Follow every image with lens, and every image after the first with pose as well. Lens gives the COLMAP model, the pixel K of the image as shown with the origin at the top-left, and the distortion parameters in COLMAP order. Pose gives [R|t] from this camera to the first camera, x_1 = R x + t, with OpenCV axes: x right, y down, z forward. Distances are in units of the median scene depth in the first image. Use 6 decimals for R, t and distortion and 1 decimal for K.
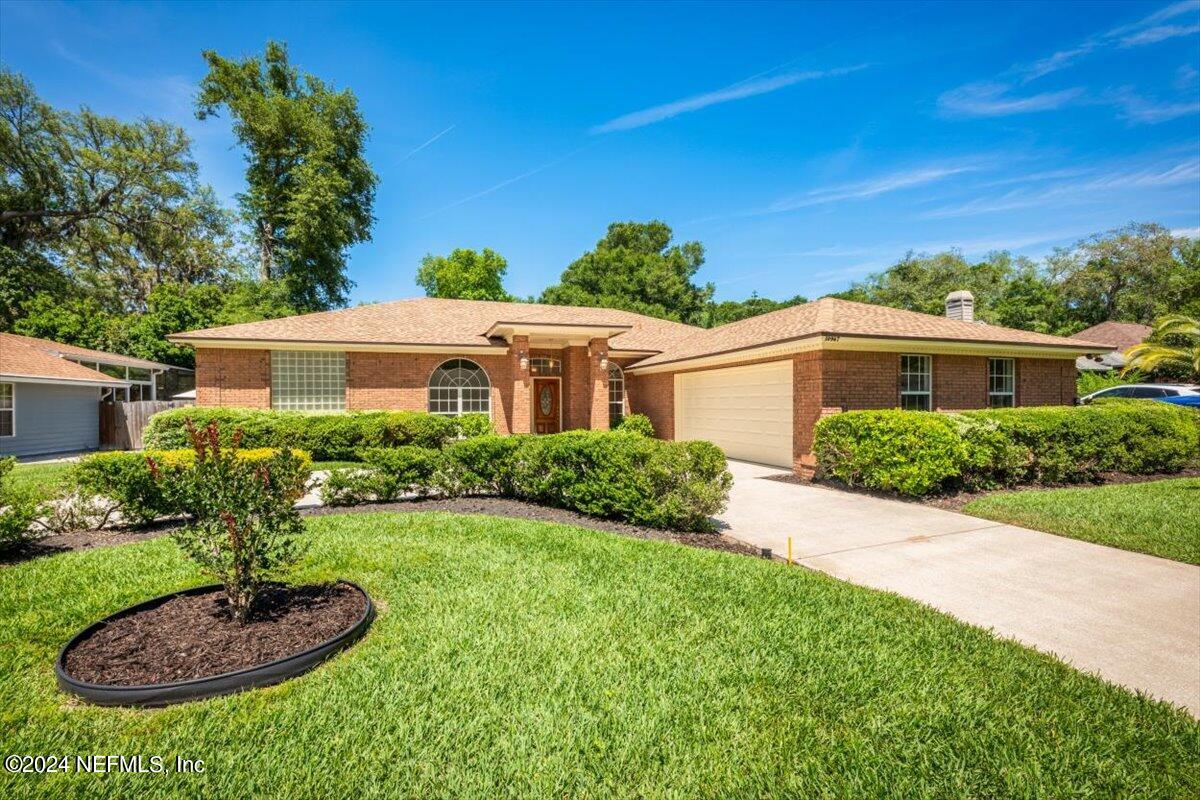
lens RADIAL K [[493.7, 0, 597.5], [0, 493.7, 405.2], [0, 0, 1]] dist [0.001456, 0.000321]
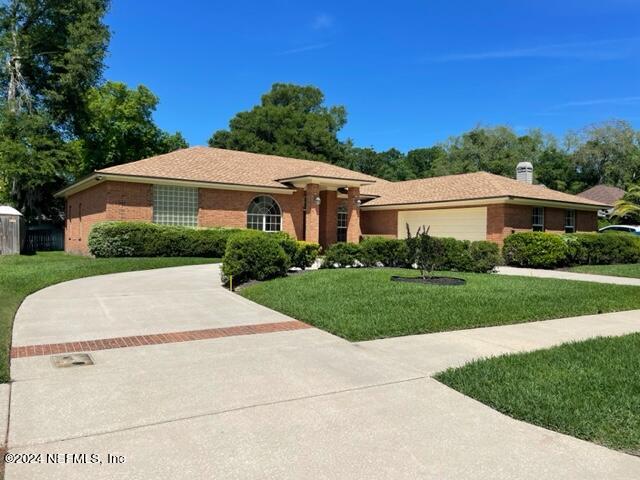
lens RADIAL K [[475.4, 0, 321.8], [0, 475.4, 225.7], [0, 0, 1]] dist [0.068894, -0.107359]
pose [[0.959555, 0.028664, 0.280058, -0.474082], [-0.021843, 0.999385, -0.027447, 0.031731], [-0.280672, 0.020220, 0.959591, -0.406961]]
